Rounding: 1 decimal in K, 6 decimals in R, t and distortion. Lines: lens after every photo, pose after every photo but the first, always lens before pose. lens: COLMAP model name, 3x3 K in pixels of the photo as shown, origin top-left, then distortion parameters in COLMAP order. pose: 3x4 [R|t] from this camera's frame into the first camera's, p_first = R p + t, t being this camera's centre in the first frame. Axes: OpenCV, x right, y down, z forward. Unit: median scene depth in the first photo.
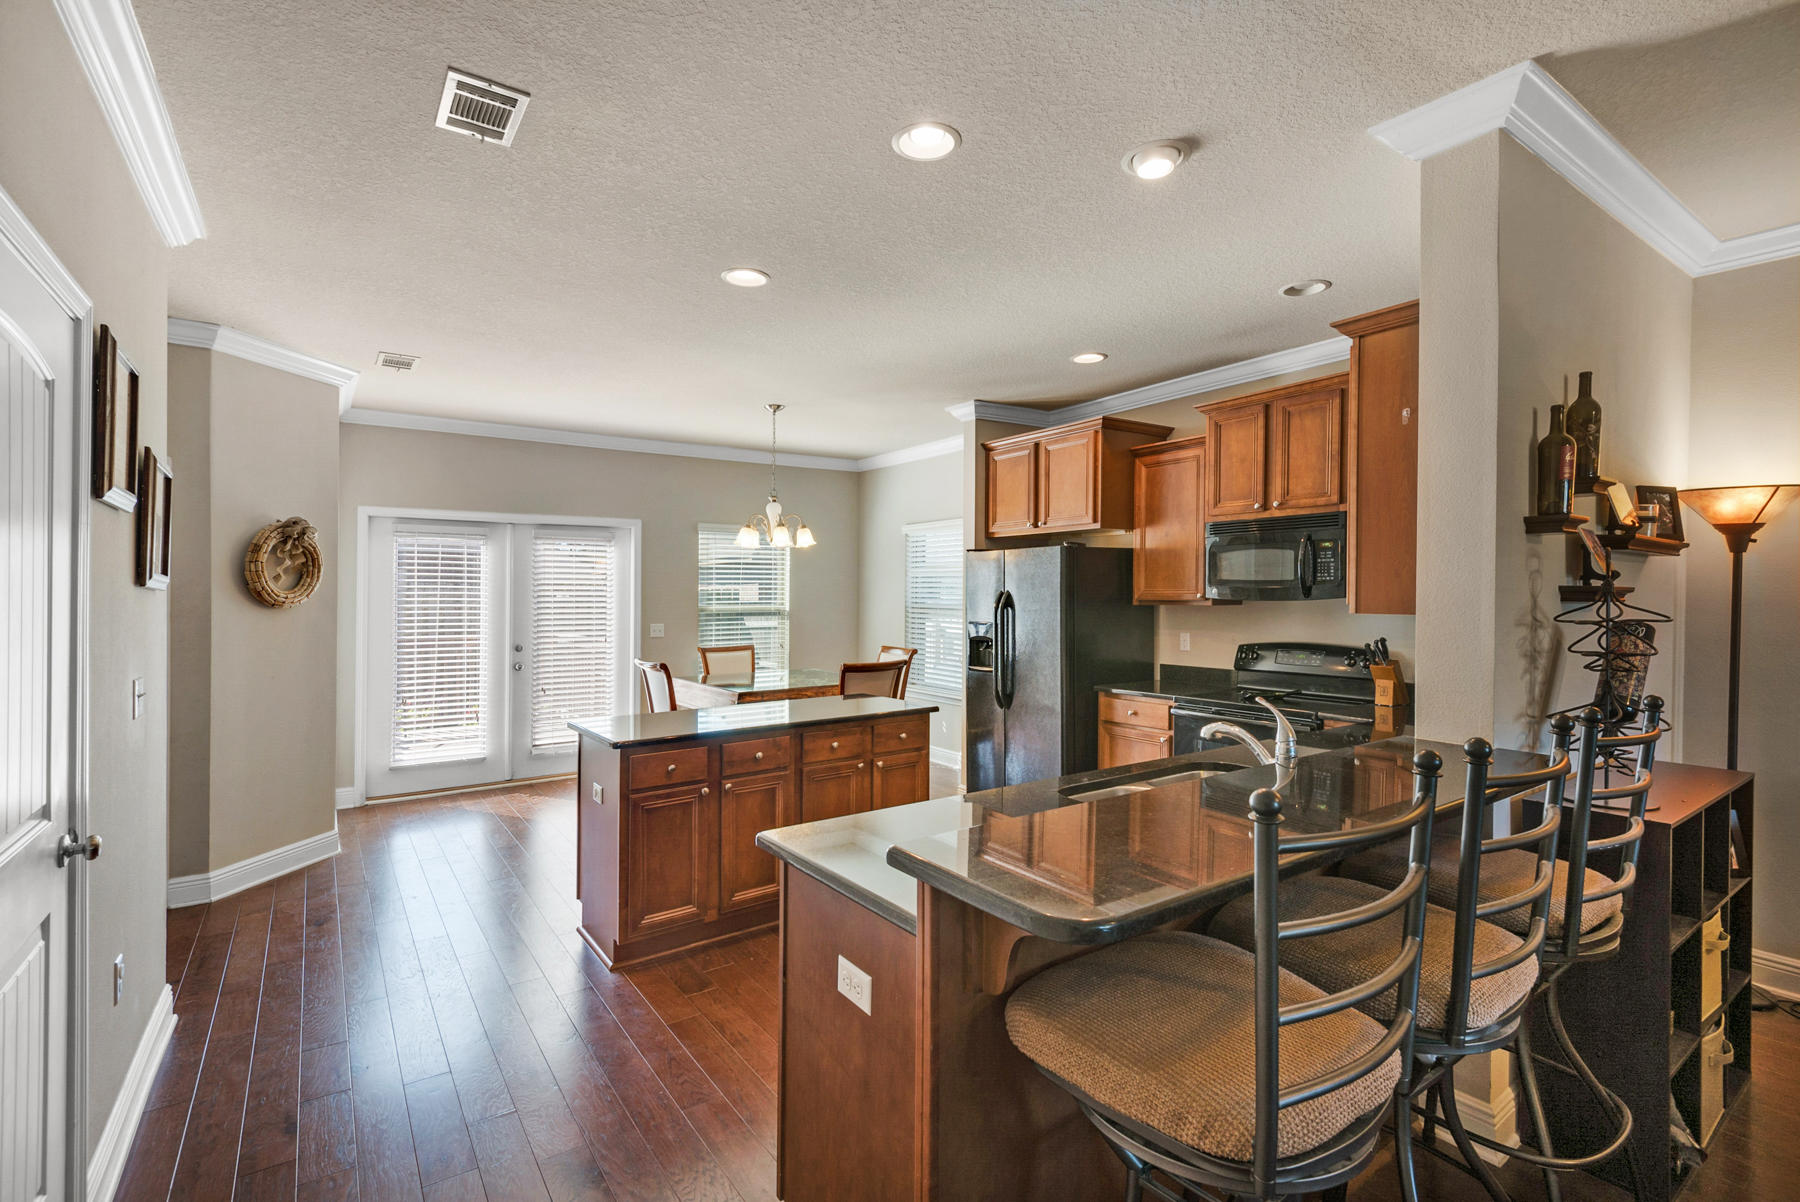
lens RADIAL K [[819.8, 0, 896.0], [0, 819.8, 586.4], [0, 0, 1]] dist [0.015814, -0.006548]
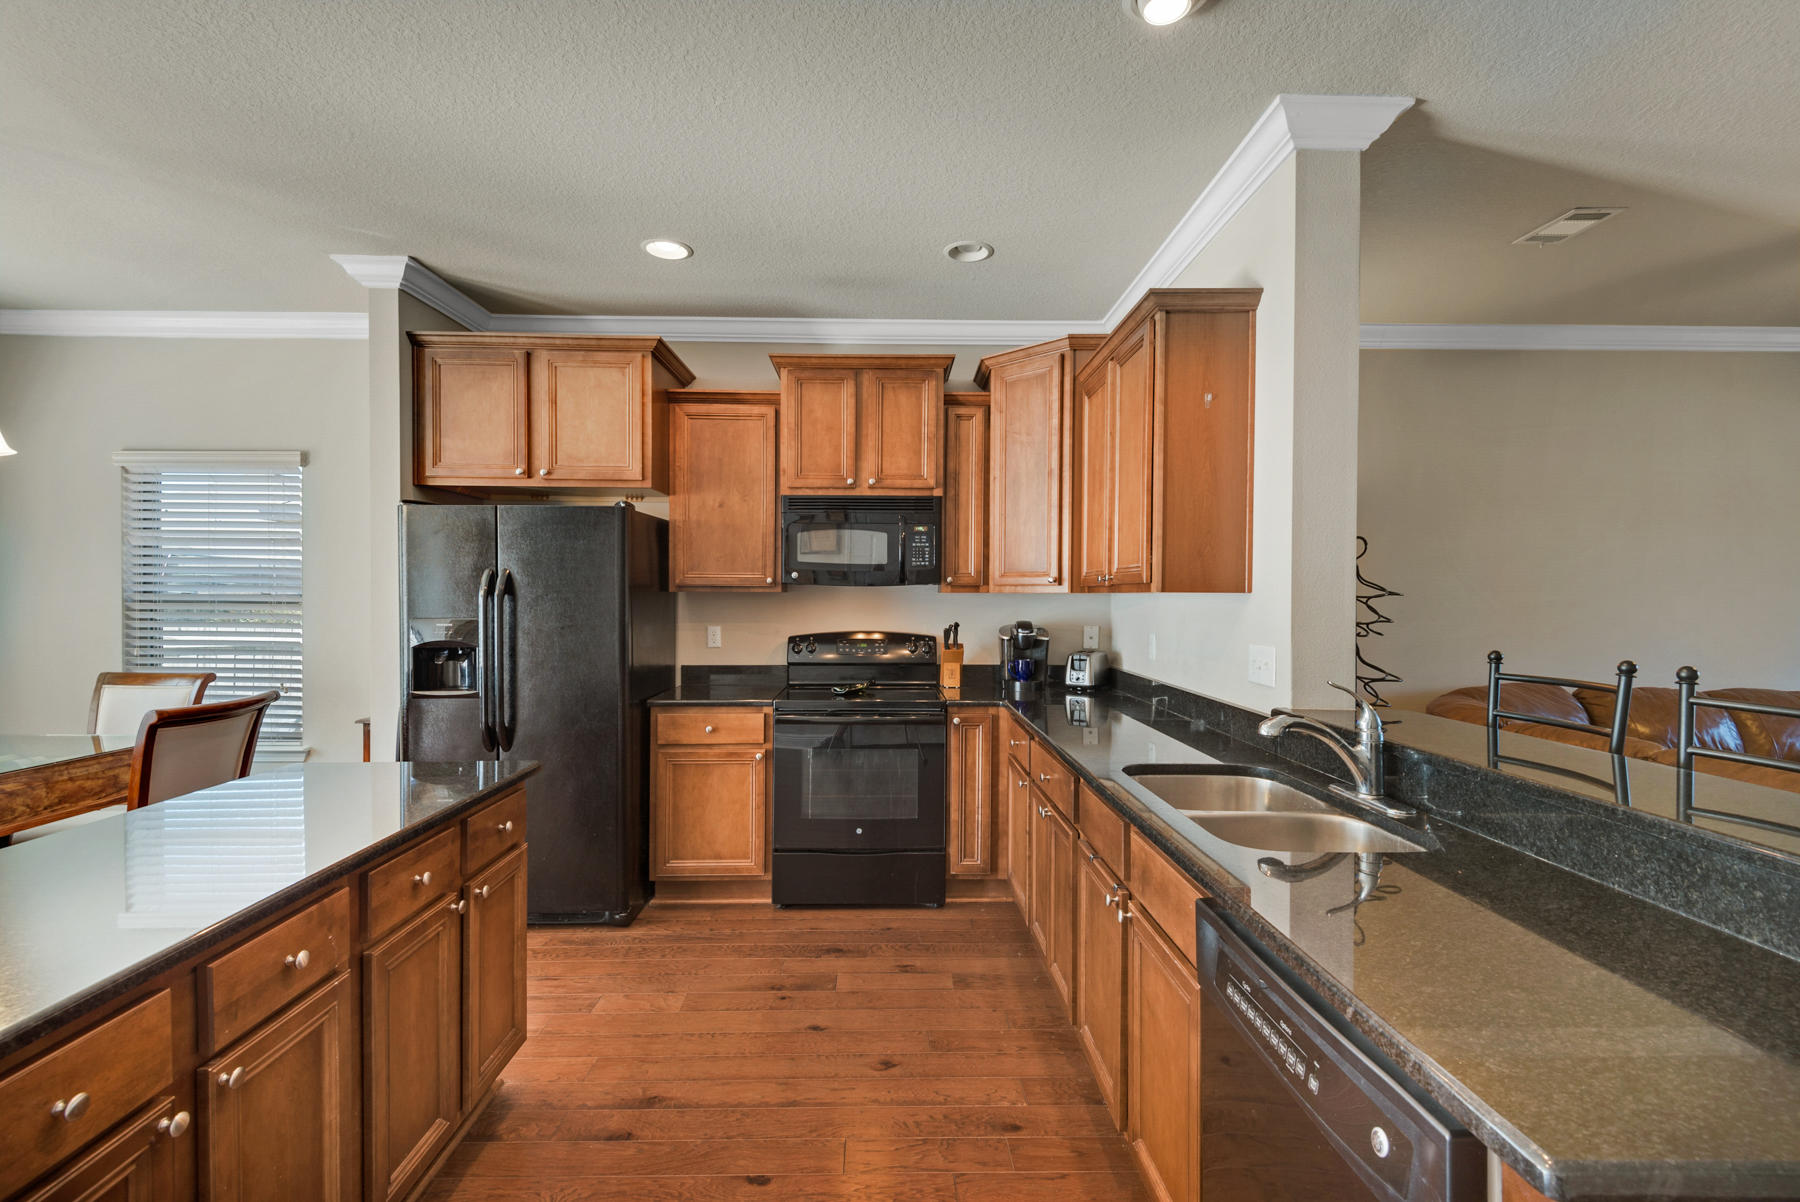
lens RADIAL K [[819.8, 0, 914.3], [0, 819.8, 602.6], [0, 0, 1]] dist [0.015814, -0.006548]
pose [[0.556634, -0.003262, 0.830751, -0.236451], [-0.012512, 0.999846, 0.012309, 0.020504], [-0.830664, -0.017246, 0.556508, 0.388930]]
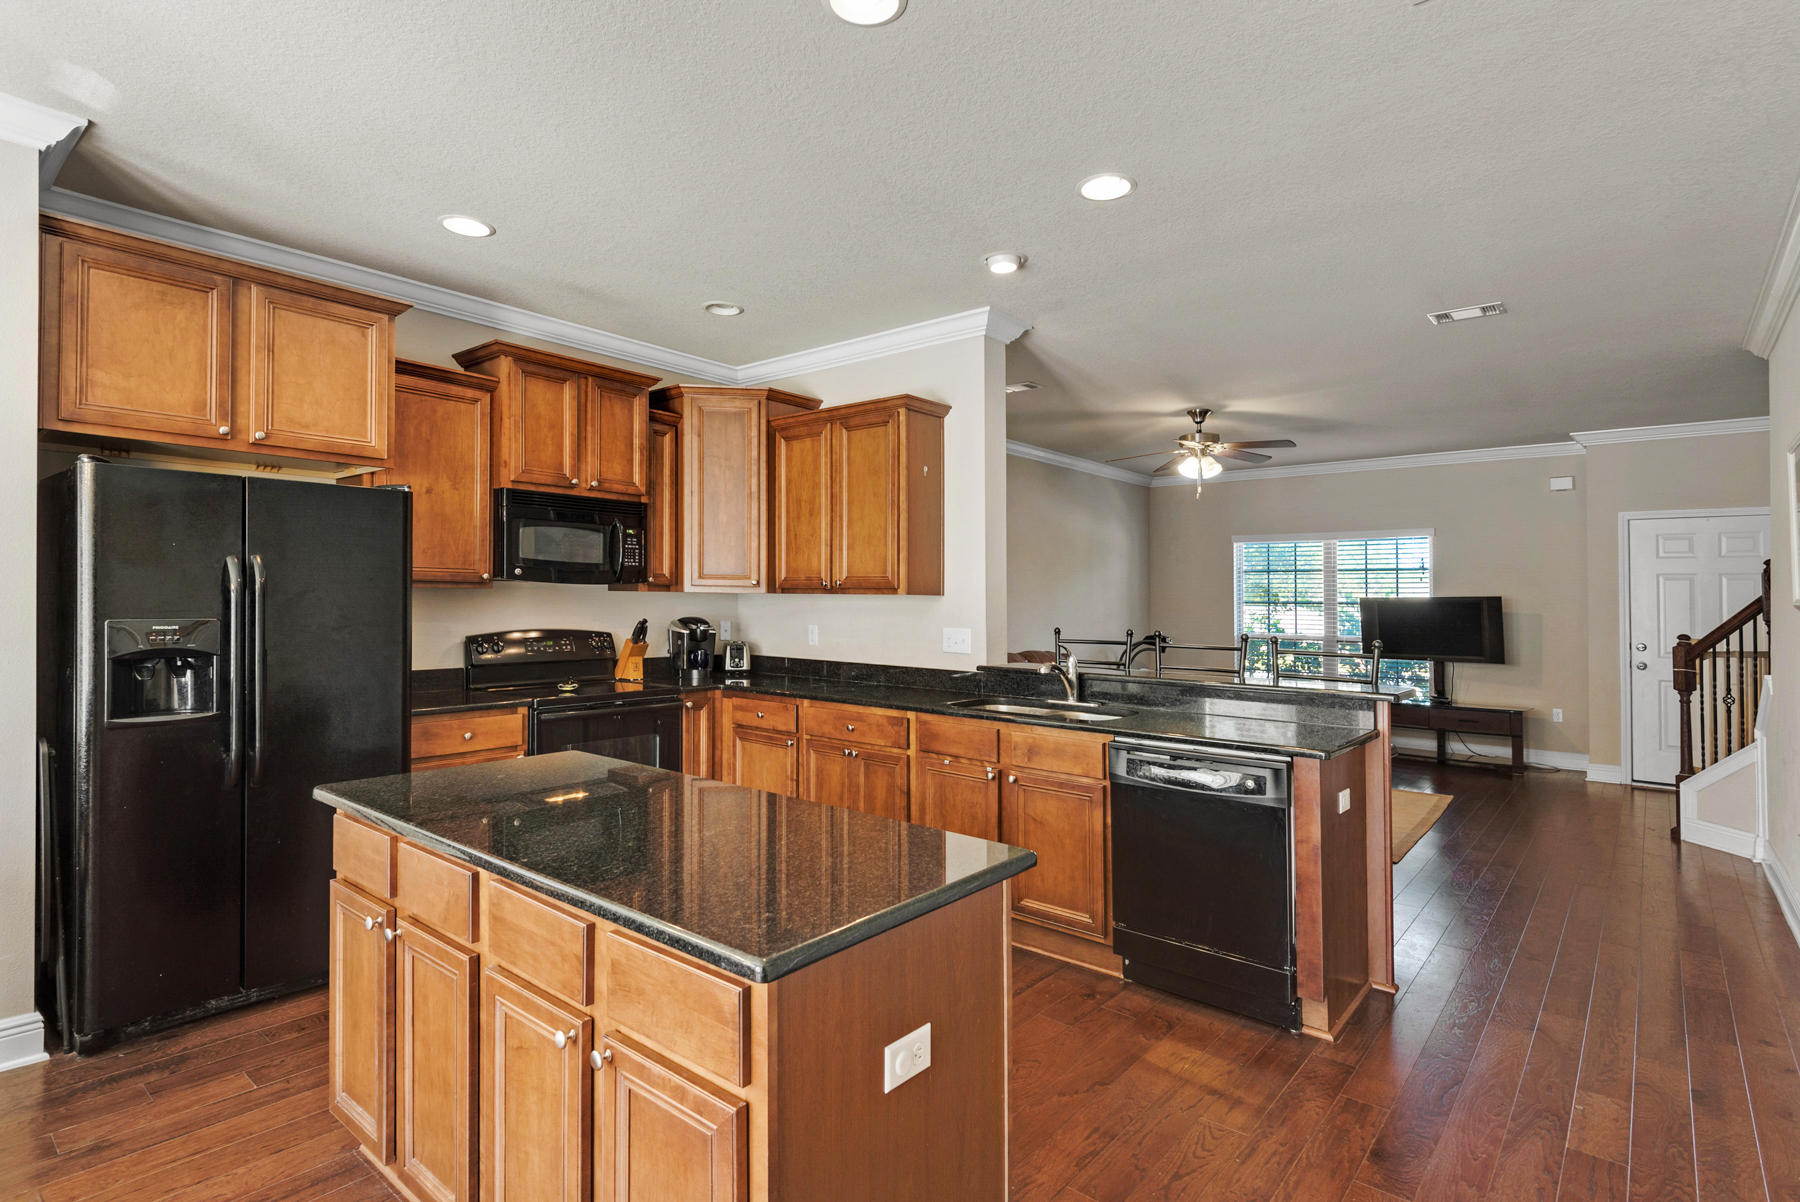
lens RADIAL K [[874.5, 0, 936.1], [0, 874.5, 572.6], [0, 0, 1]] dist [0.002125, -0.004958]
pose [[-0.275250, 0.028167, 0.960960, -0.538718], [-0.020993, 0.999156, -0.035300, 0.026689], [-0.961143, -0.029889, -0.274427, 0.775156]]
